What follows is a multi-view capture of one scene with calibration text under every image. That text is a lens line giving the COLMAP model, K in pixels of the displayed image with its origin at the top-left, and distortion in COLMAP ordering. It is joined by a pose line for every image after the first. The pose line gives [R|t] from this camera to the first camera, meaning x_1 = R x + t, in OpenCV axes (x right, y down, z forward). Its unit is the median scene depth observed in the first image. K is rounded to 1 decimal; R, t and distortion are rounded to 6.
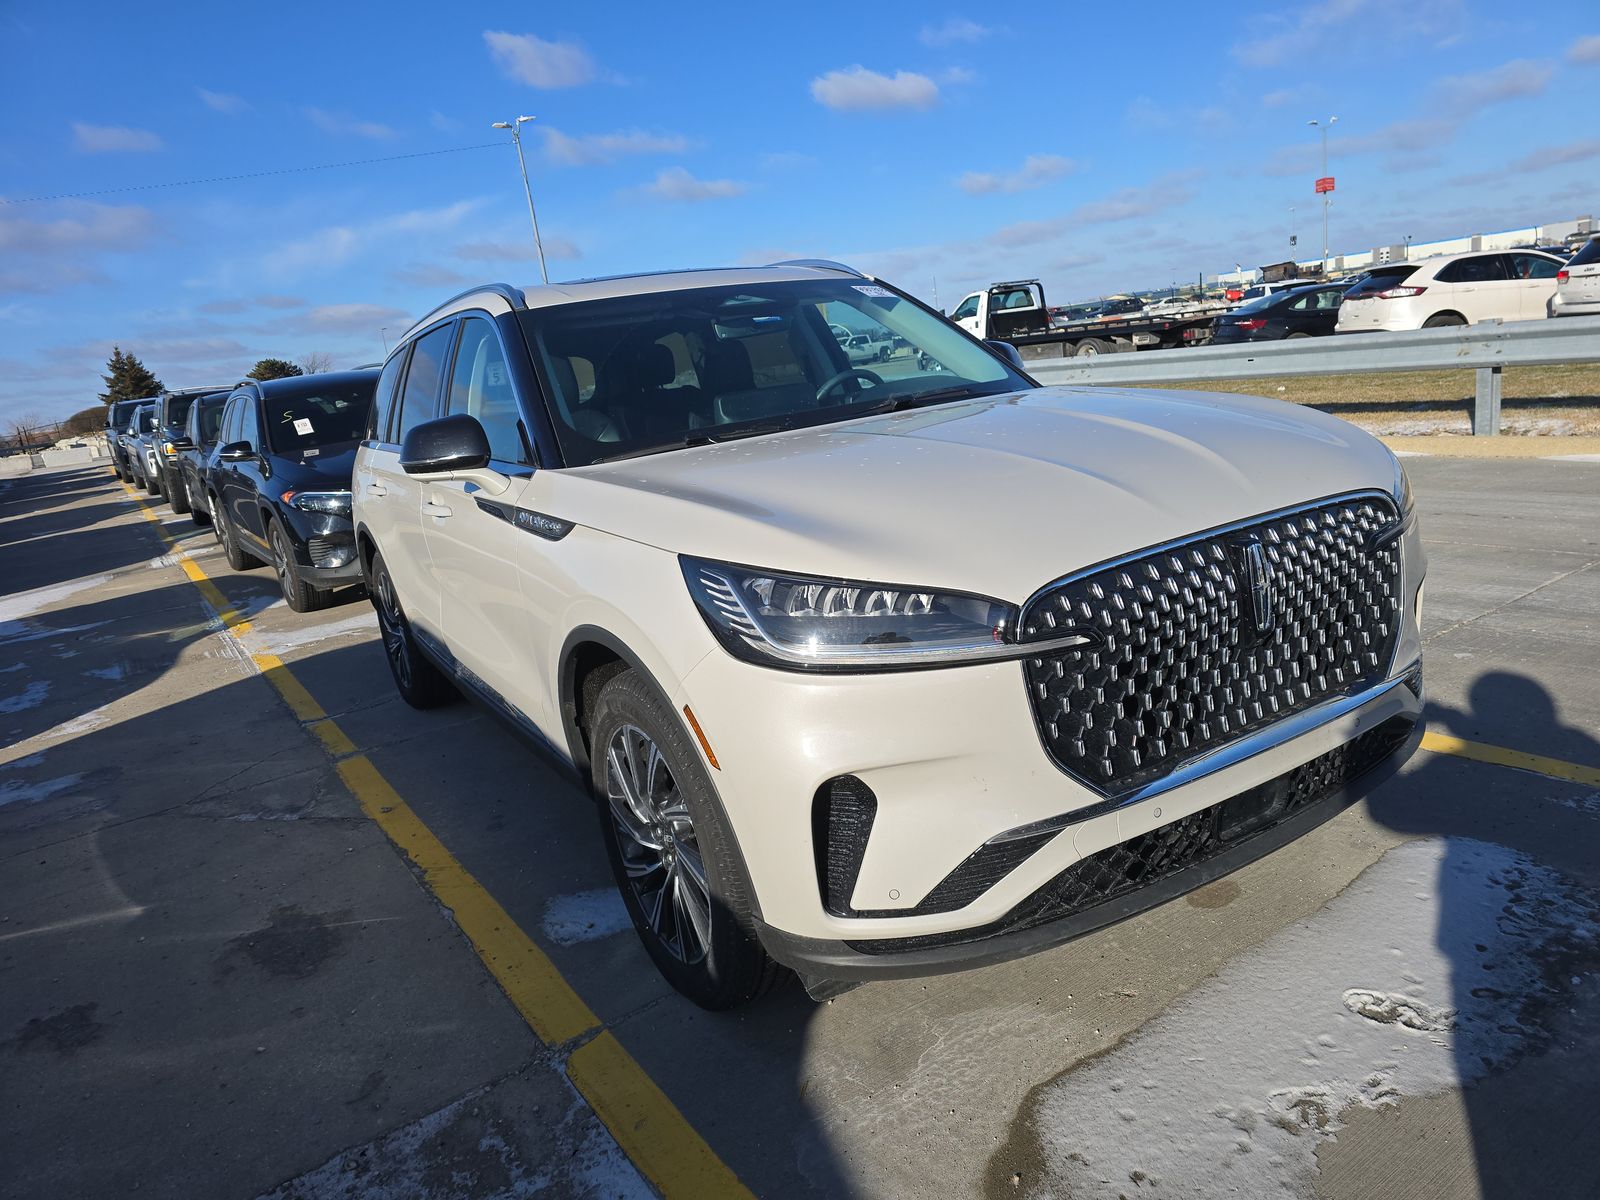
lens RADIAL K [[1136.6, 0, 751.8], [0, 1136.6, 596.2], [0, 0, 1]] dist [0.055574, -0.054199]
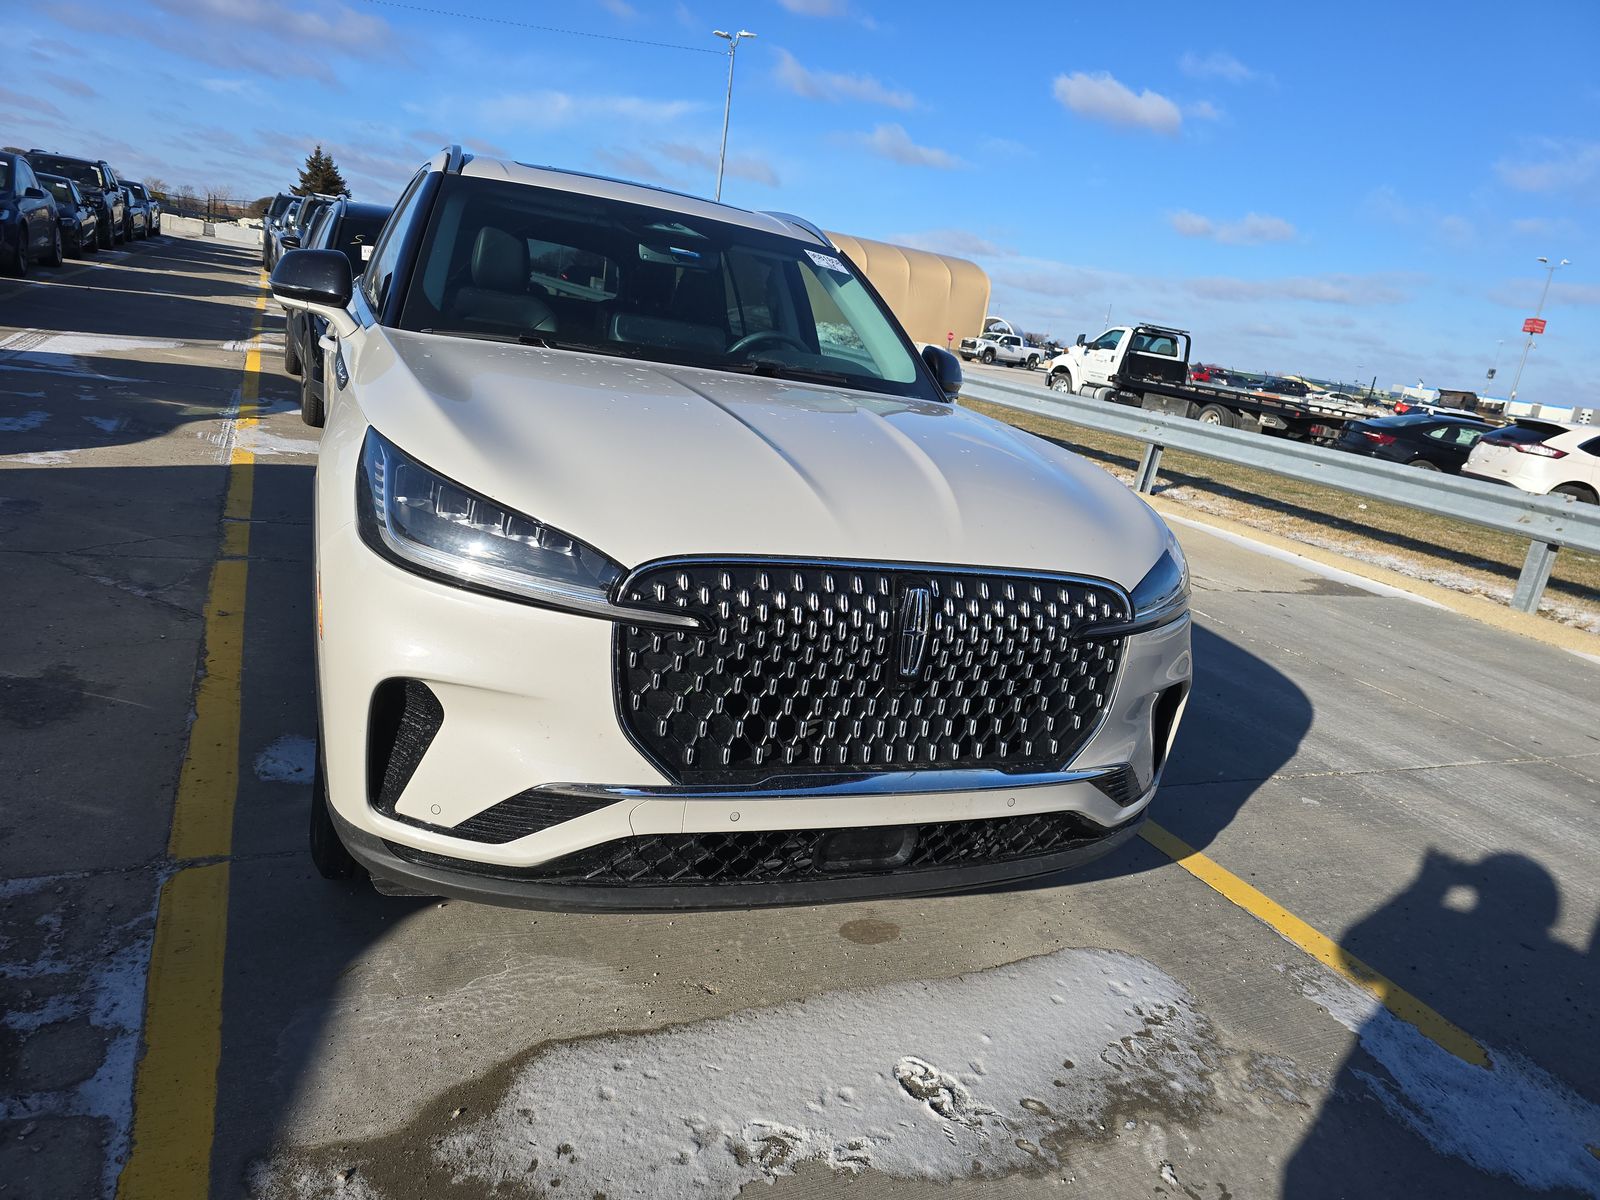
lens RADIAL K [[1123.2, 0, 835.1], [0, 1123.2, 597.9], [0, 0, 1]] dist [0.052585, -0.048617]
pose [[0.950616, 0.301013, -0.075628, 0.245920], [-0.298389, 0.953422, 0.044158, -0.032263], [0.085397, -0.019411, 0.996158, 0.025247]]
